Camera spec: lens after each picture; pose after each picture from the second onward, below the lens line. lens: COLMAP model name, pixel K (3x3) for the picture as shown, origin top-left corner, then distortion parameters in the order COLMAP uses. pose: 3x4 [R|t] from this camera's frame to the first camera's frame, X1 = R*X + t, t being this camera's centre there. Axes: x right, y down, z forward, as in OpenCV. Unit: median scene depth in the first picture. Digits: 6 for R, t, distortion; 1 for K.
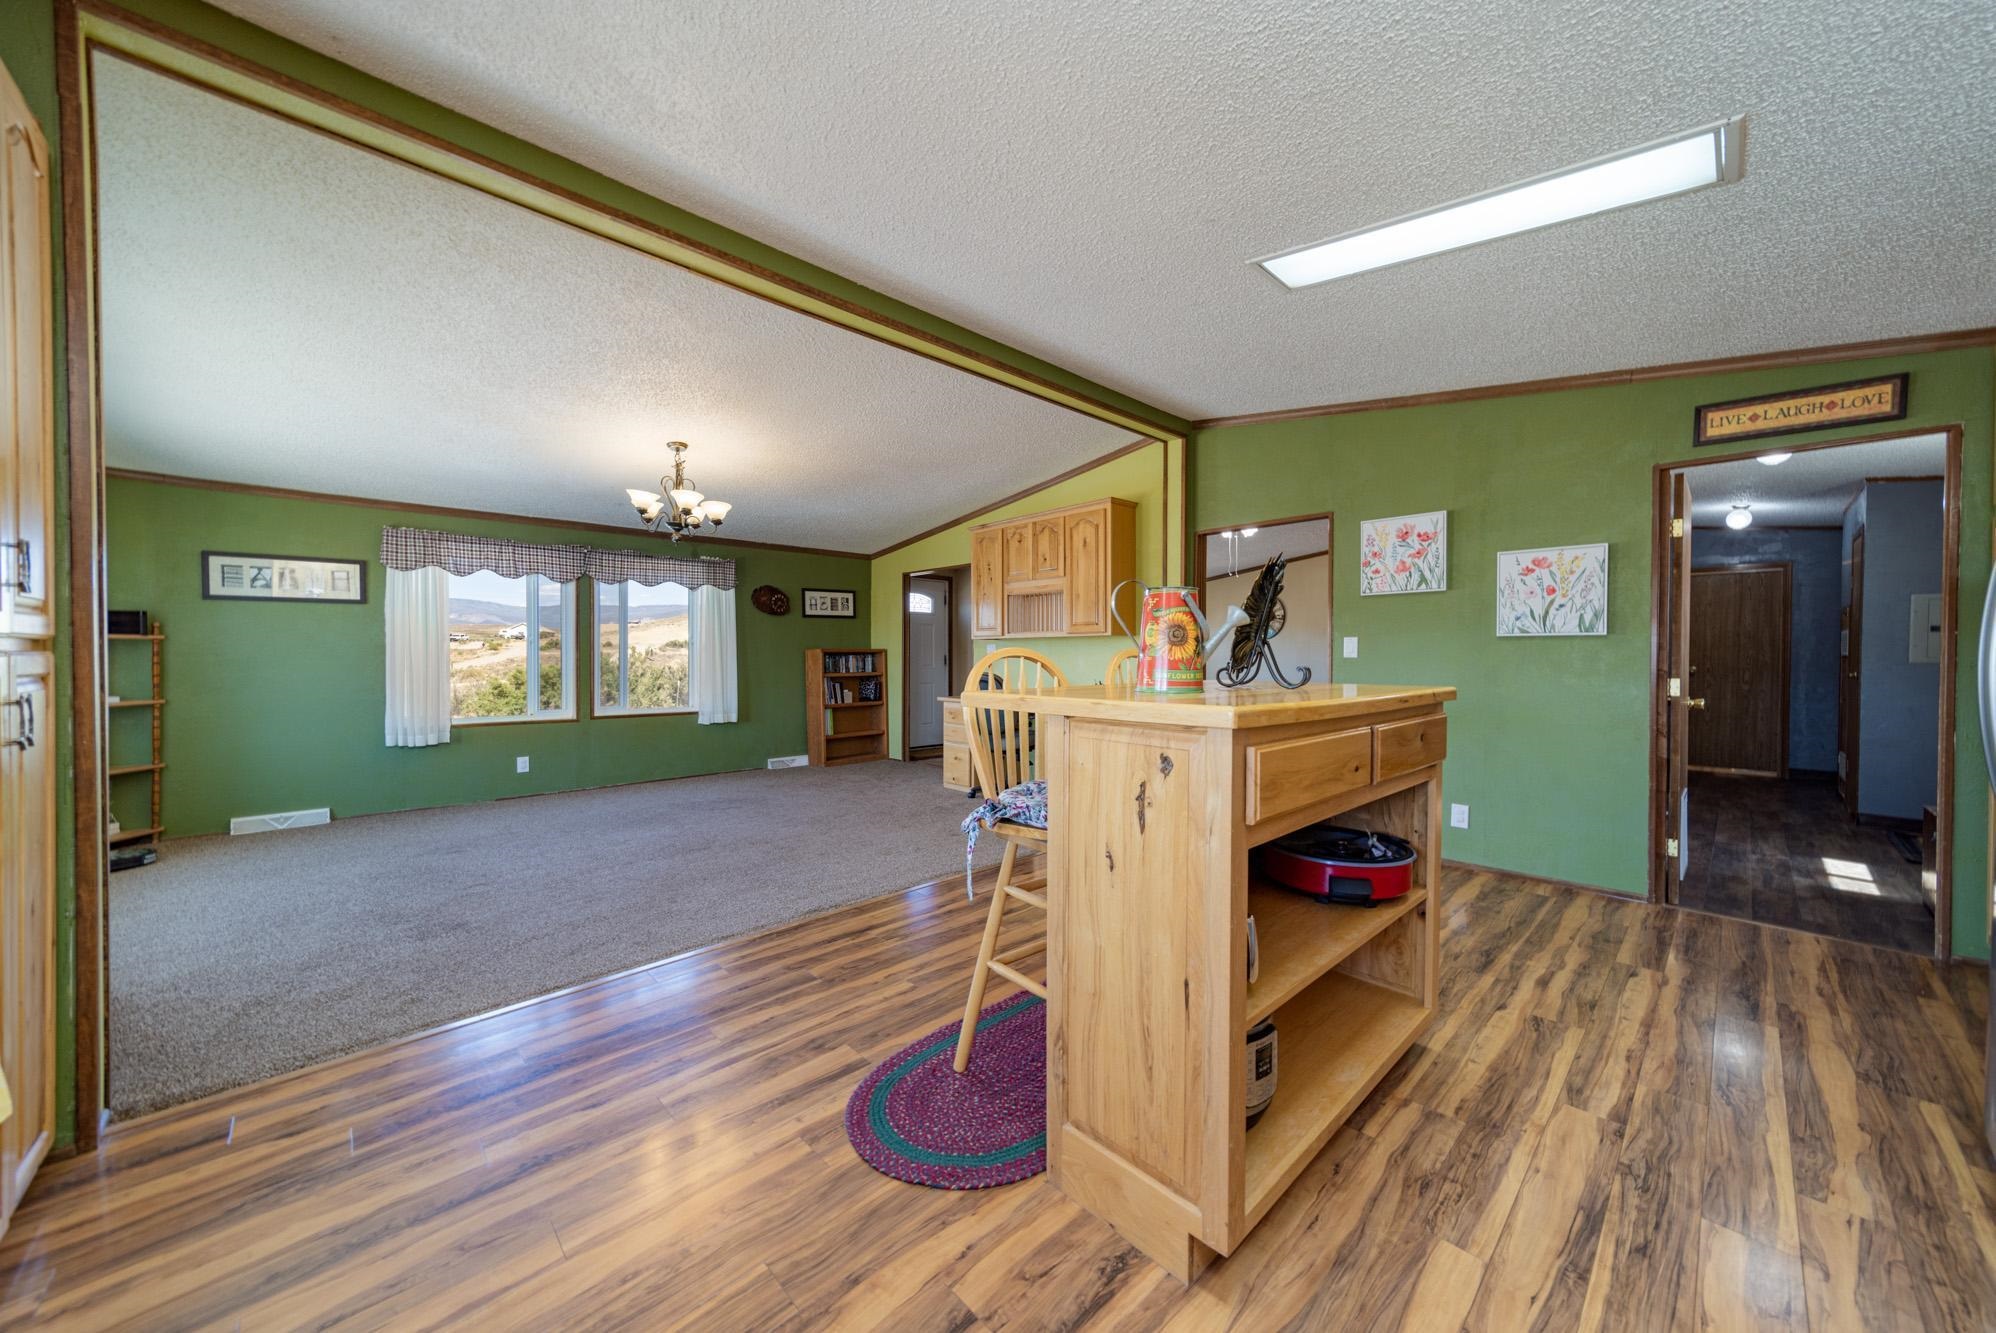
lens RADIAL K [[706.1, 0, 1005.3], [0, 706.1, 662.6], [0, 0, 1]] dist [0.008757, -0.000226]
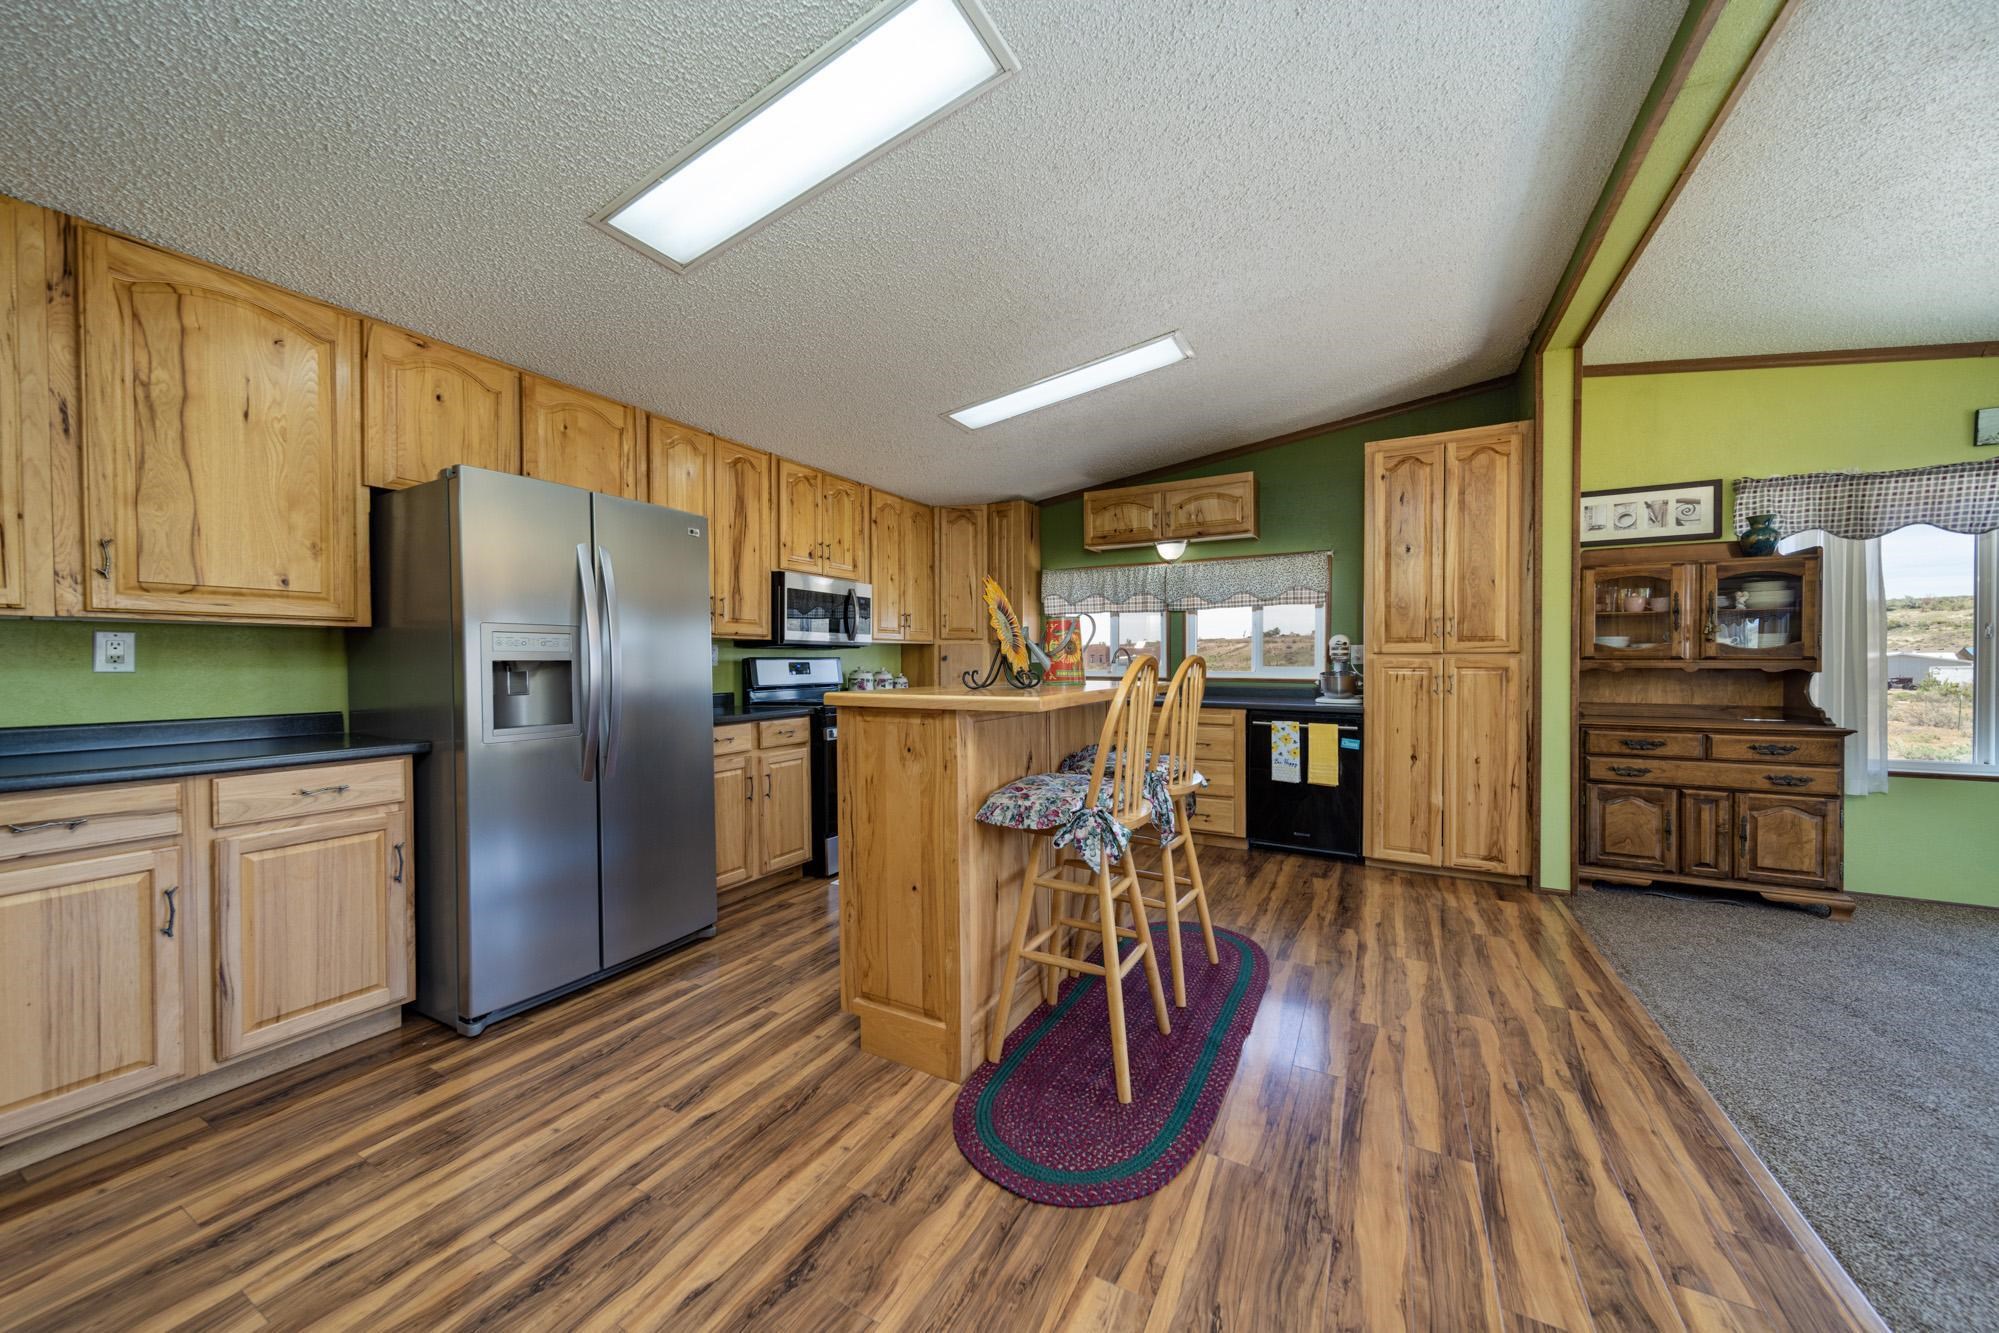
lens RADIAL K [[707.2, 0, 998.8], [0, 707.2, 668.6], [0, 0, 1]] dist [0.008757, -0.000226]
pose [[-0.953842, 0.006212, -0.300246, 0.730727], [-0.001443, 0.999680, 0.025267, -0.027885], [0.300307, 0.024534, -0.953527, 2.138553]]
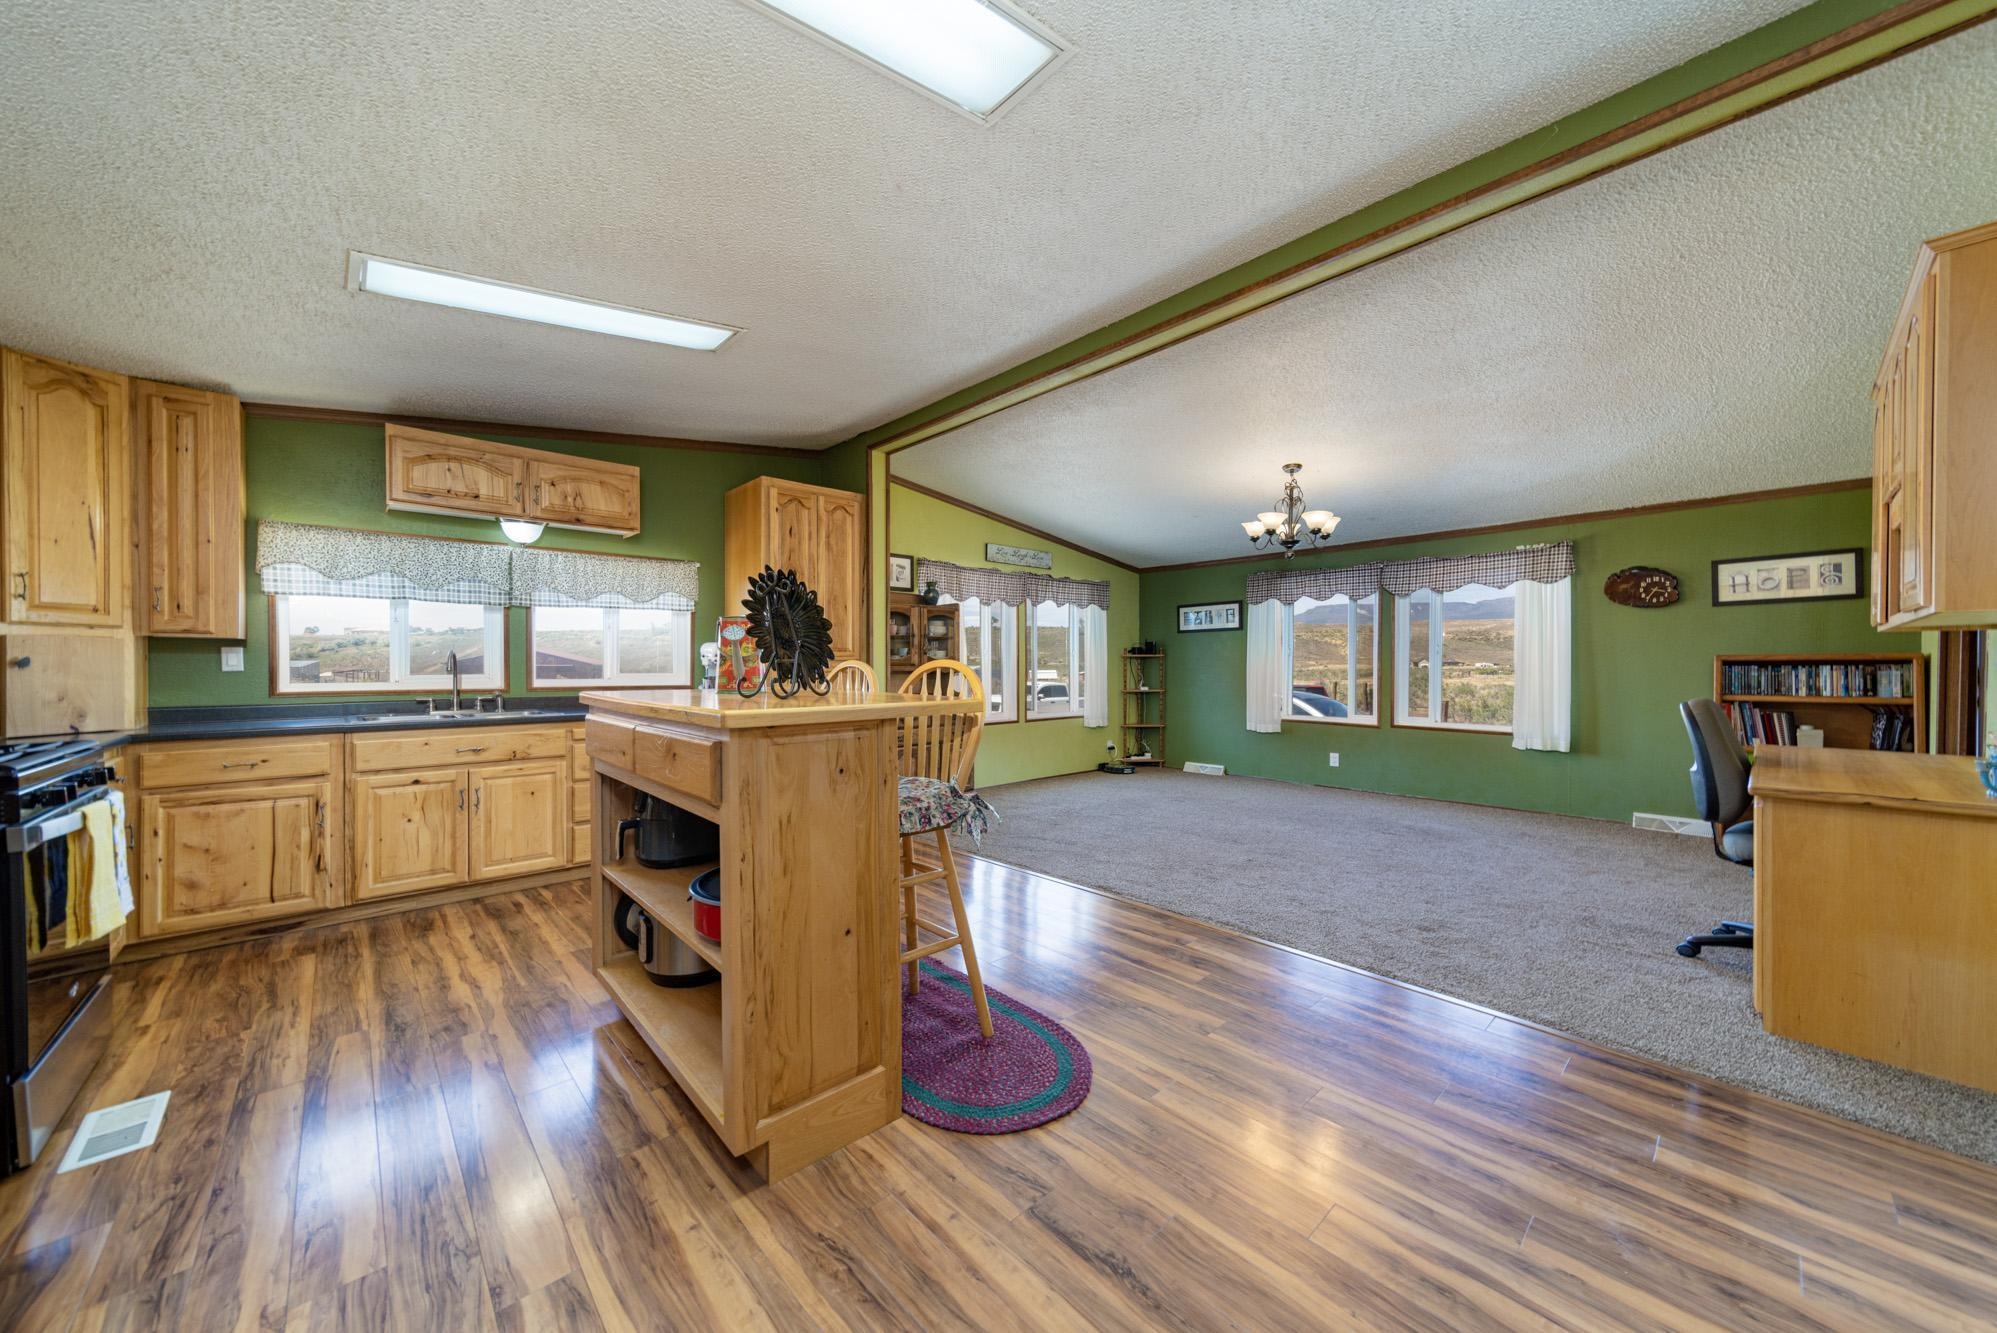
lens RADIAL K [[706.5, 0, 994.6], [0, 706.5, 671.1], [0, 0, 1]] dist [0.008757, -0.000226]
pose [[-0.022025, 0.008991, -0.999717, 1.397731], [-0.010703, 0.999900, 0.009228, -0.016149], [0.999700, 0.010903, -0.021927, 1.341259]]
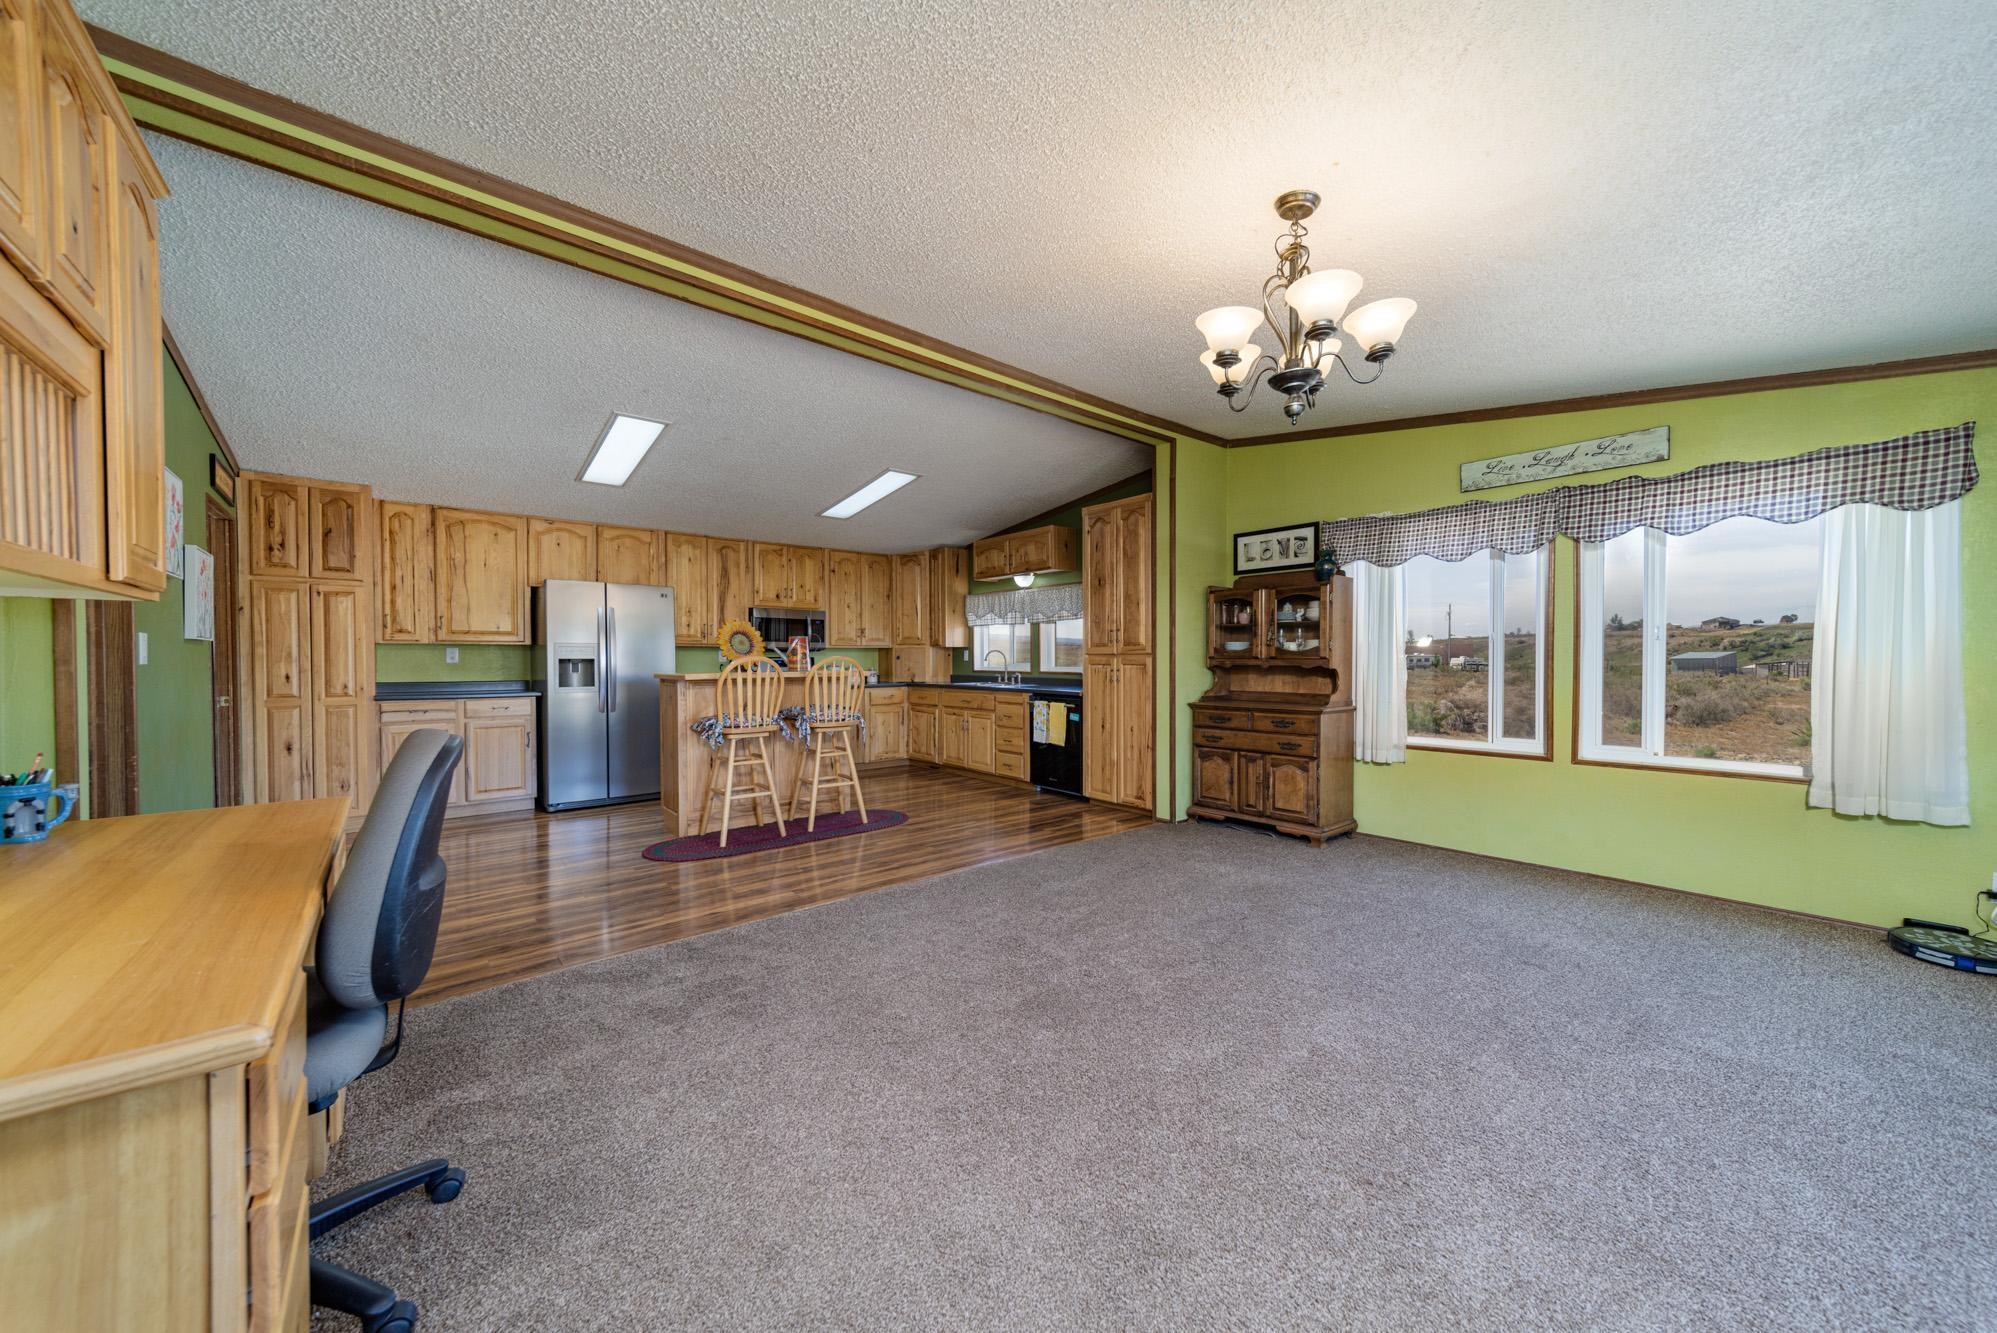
lens RADIAL K [[706.5, 0, 1003.3], [0, 706.5, 667.7], [0, 0, 1]] dist [0.008757, -0.000226]
pose [[-0.998069, 0.000588, 0.062113, -0.699817], [0.002193, 0.999665, 0.025774, -0.041824], [-0.062078, 0.025861, -0.997736, 3.414662]]
